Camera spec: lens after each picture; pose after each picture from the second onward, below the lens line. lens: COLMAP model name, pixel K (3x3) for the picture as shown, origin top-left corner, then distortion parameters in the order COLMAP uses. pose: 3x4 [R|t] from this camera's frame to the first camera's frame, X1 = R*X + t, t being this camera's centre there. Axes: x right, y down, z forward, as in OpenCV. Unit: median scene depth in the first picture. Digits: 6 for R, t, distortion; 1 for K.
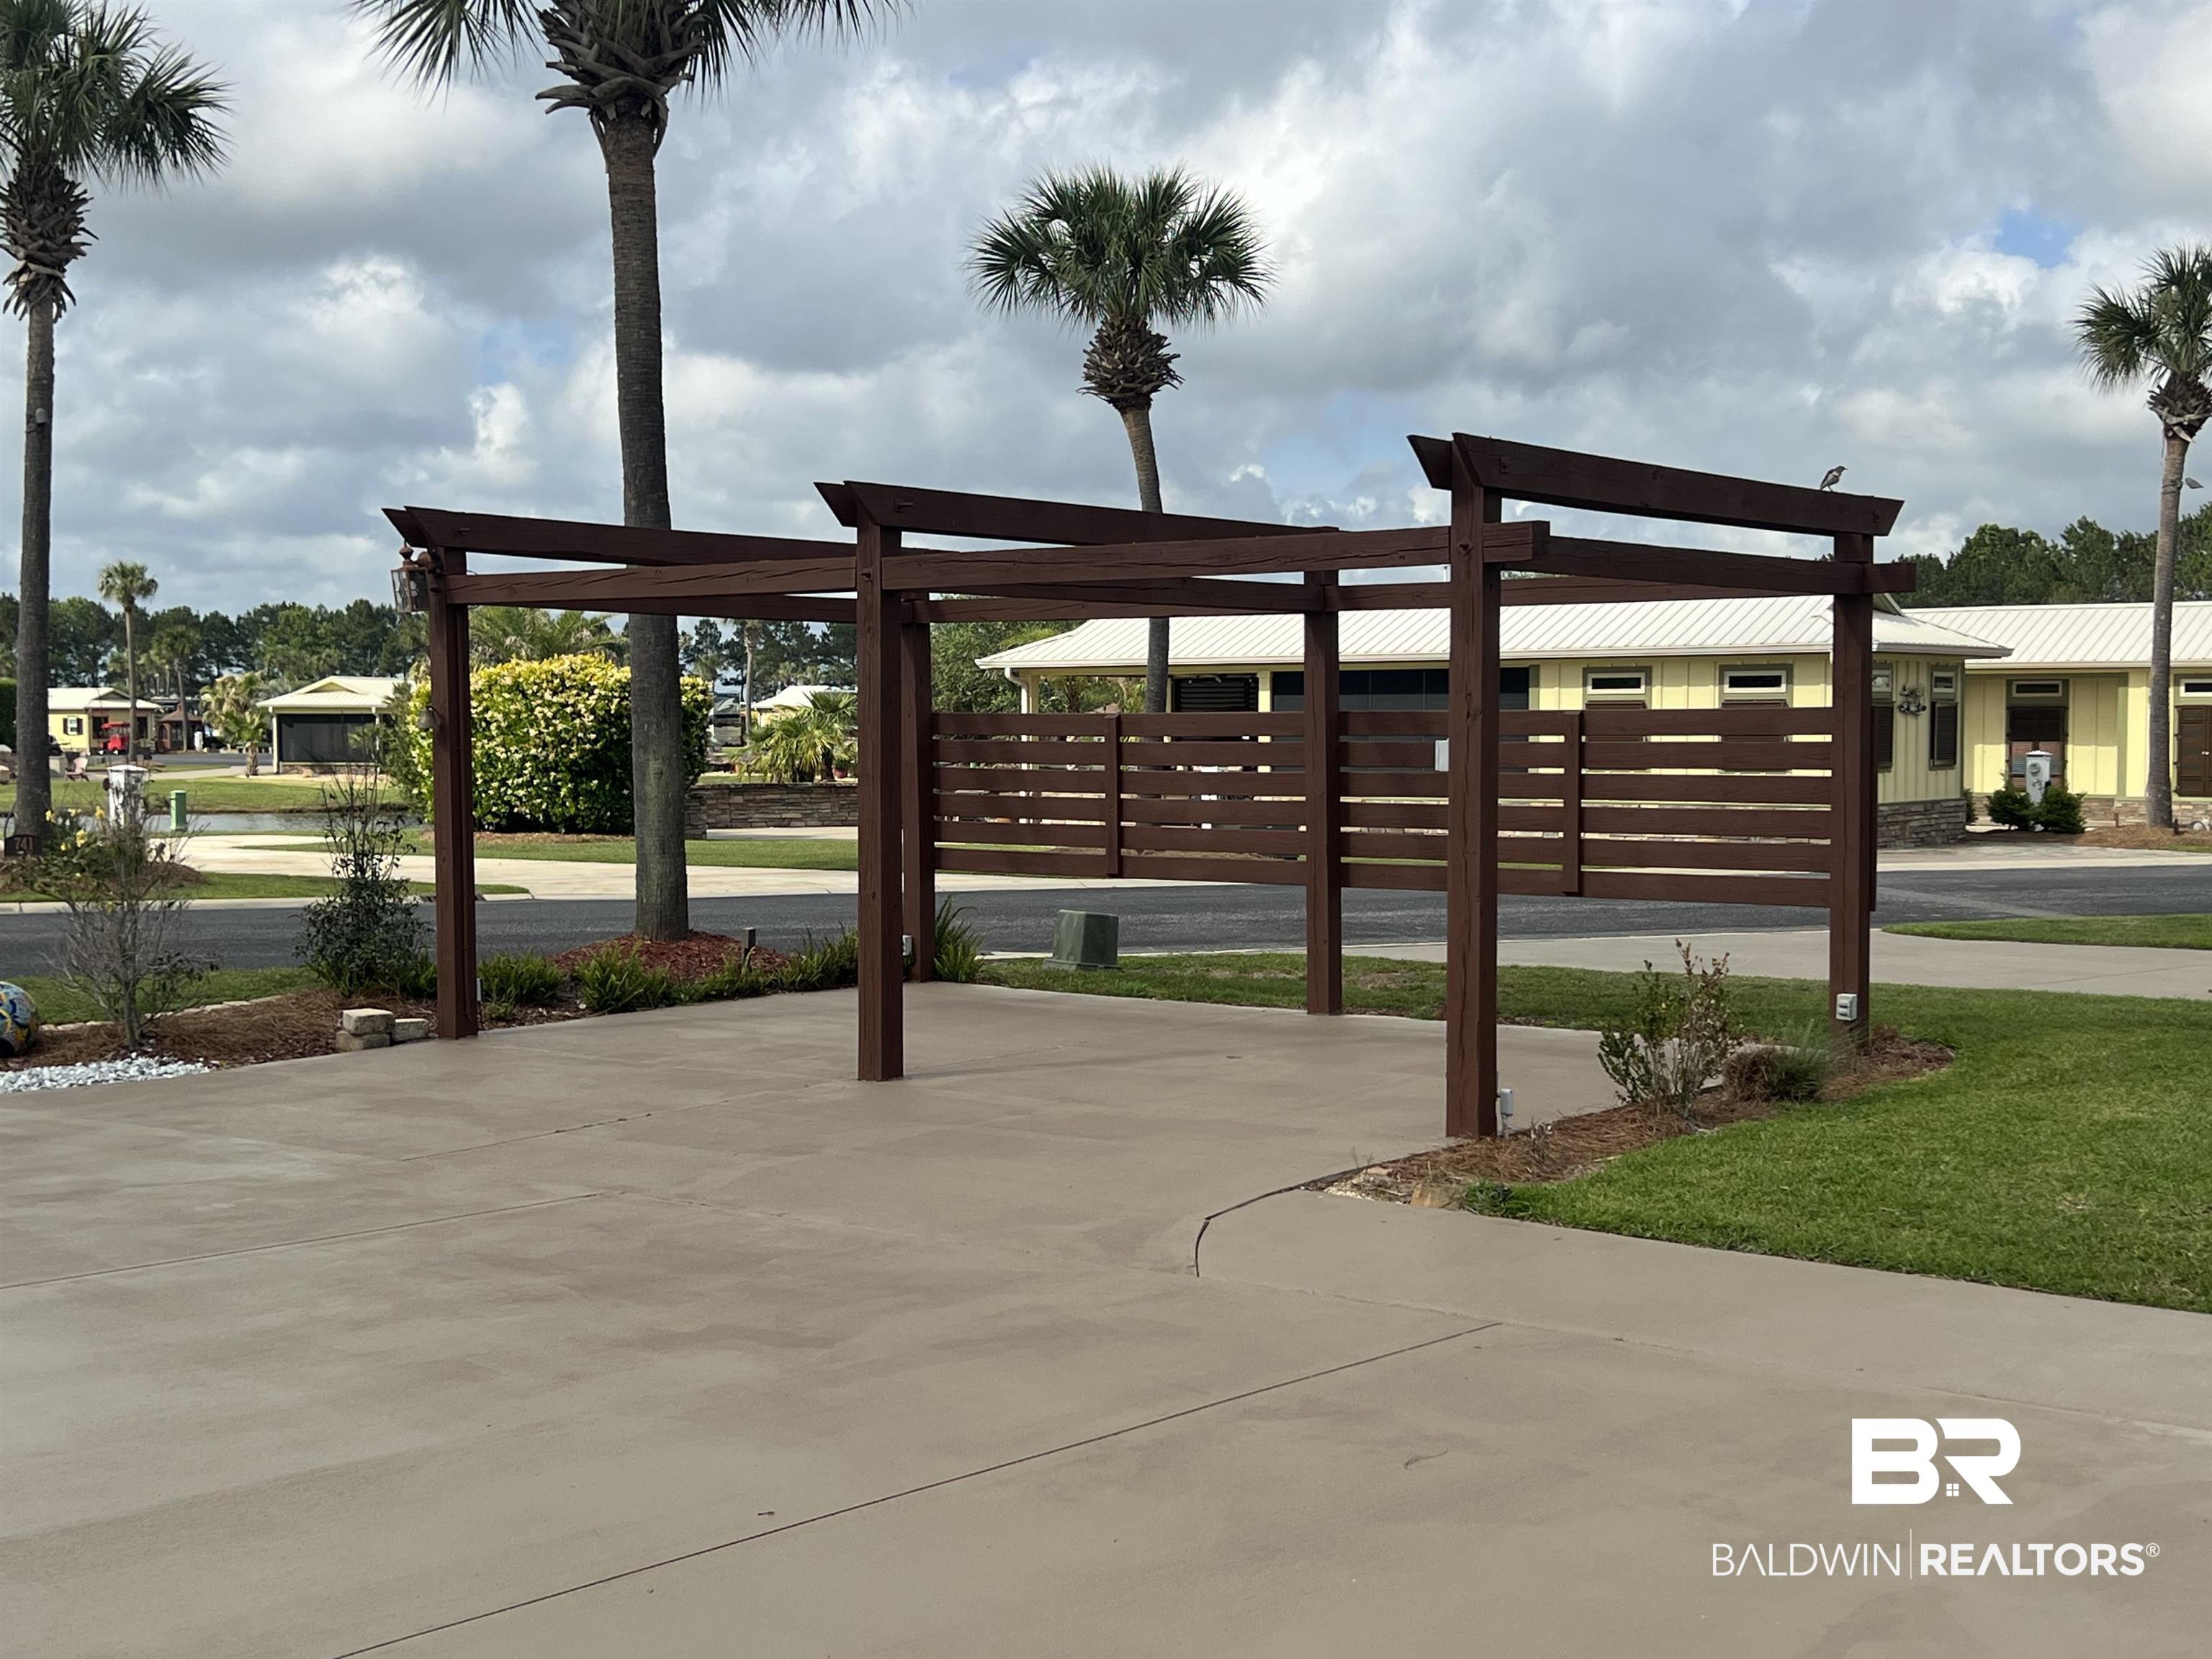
lens RADIAL K [[2708.9, 0, 1103.3], [0, 2708.9, 828.6], [0, 0, 1]] dist [0.178435, -0.492038]
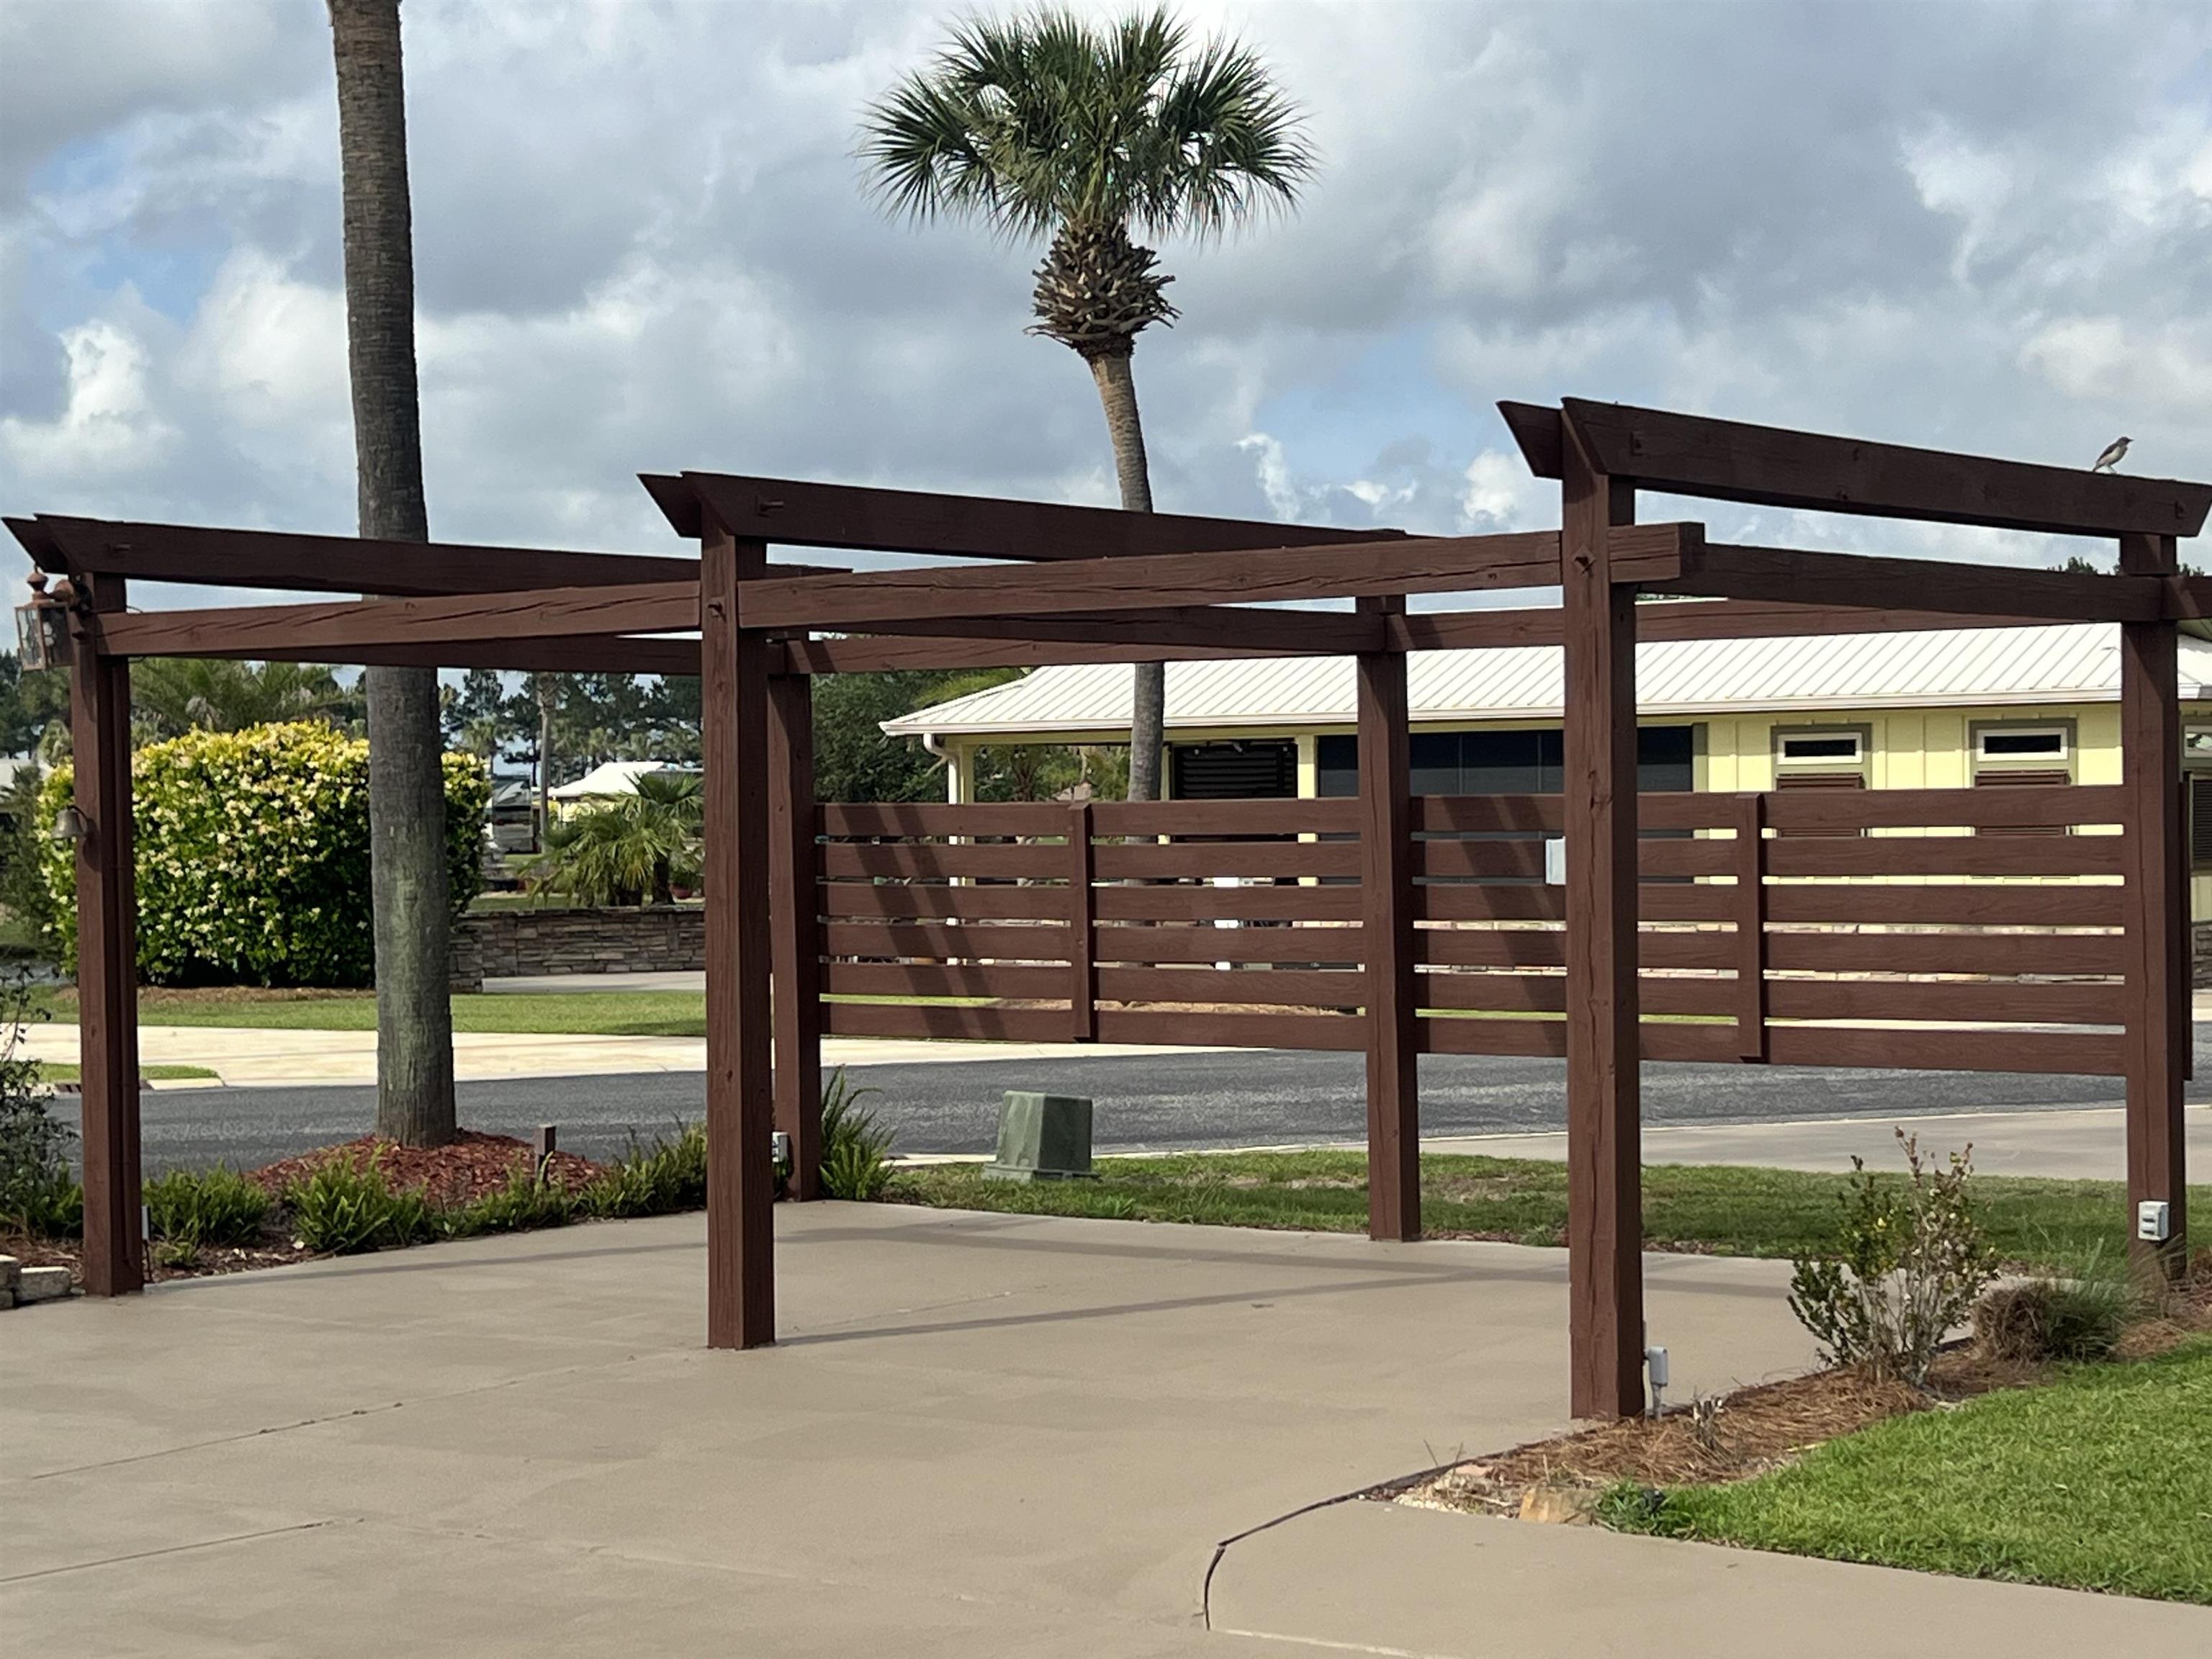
lens RADIAL K [[3995.2, 0, 1169.4], [0, 3995.2, 832.5], [0, 0, 1]] dist [0.210087, -0.724784]
pose [[0.999636, -0.010768, 0.024743, 0.001051], [0.011602, 0.999361, -0.033810, -0.000628], [-0.024363, 0.034085, 0.999122, -0.007392]]
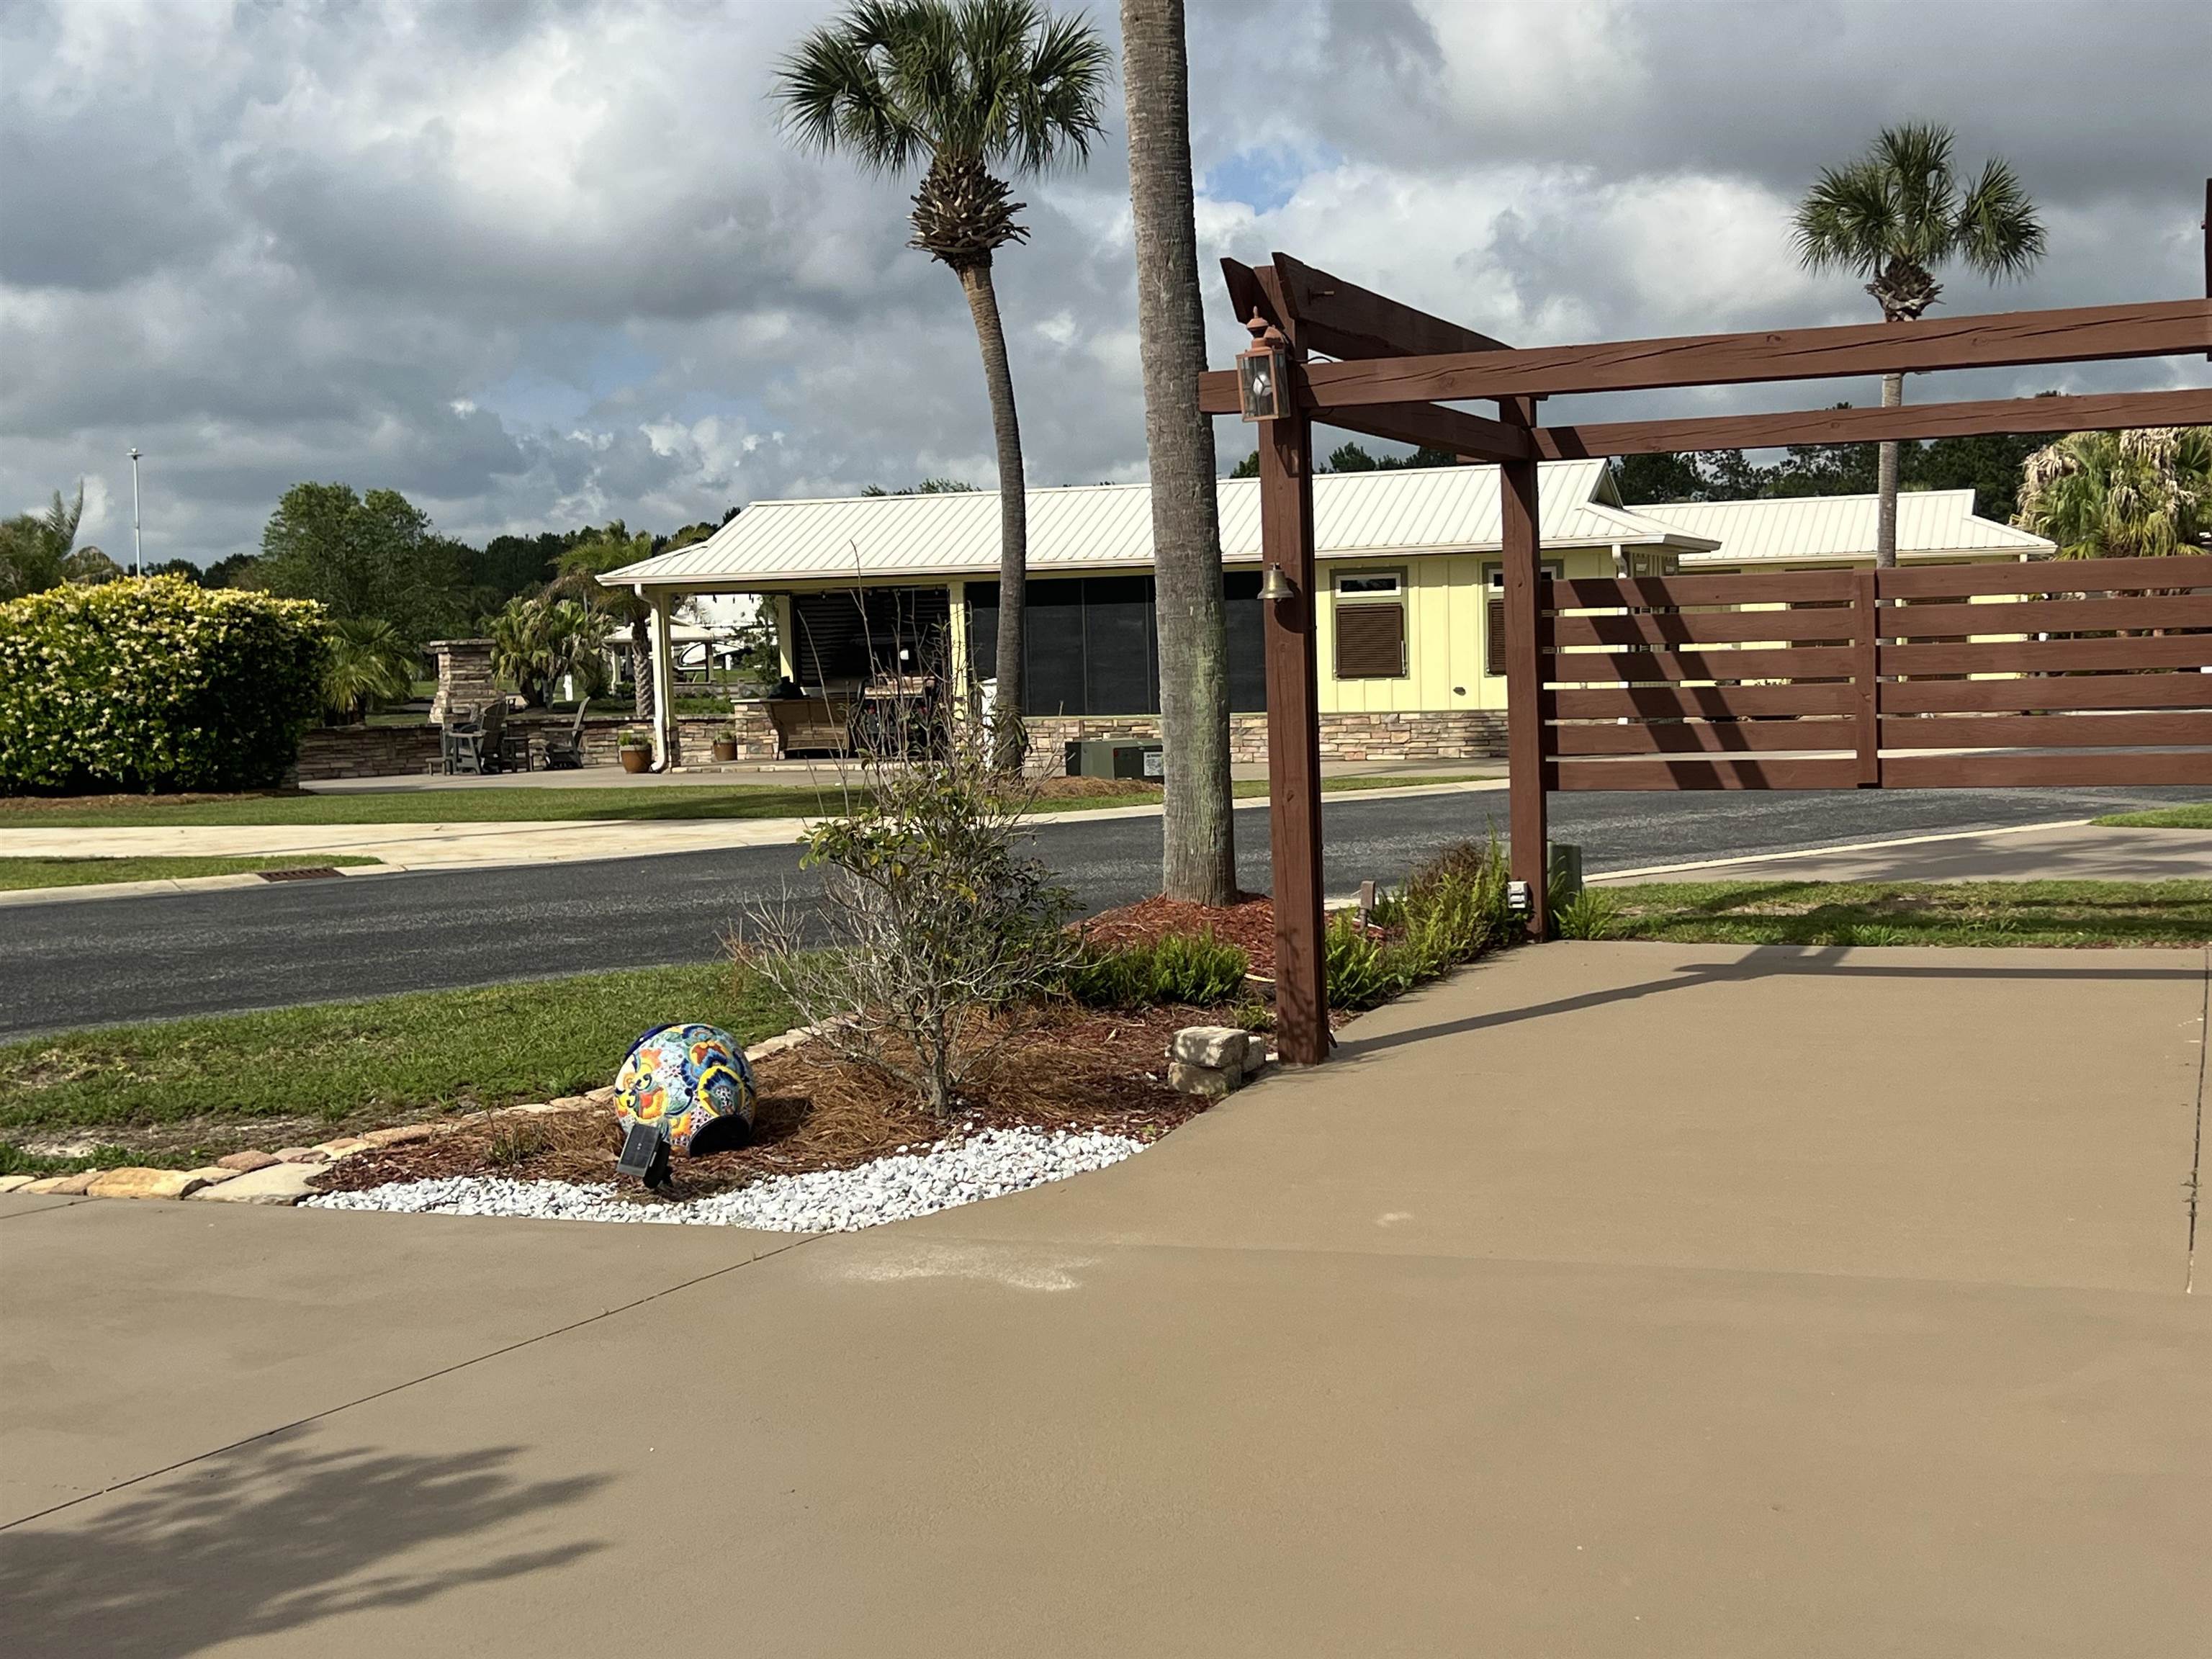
lens RADIAL K [[2645.4, 0, 1106.0], [0, 2645.4, 829.5], [0, 0, 1]] dist [0.163496, -0.664112]
pose [[0.947803, -0.047693, 0.315269, -0.476632], [0.040063, 0.998727, 0.030641, -0.001968], [-0.316329, -0.016411, 0.948508, 0.399038]]
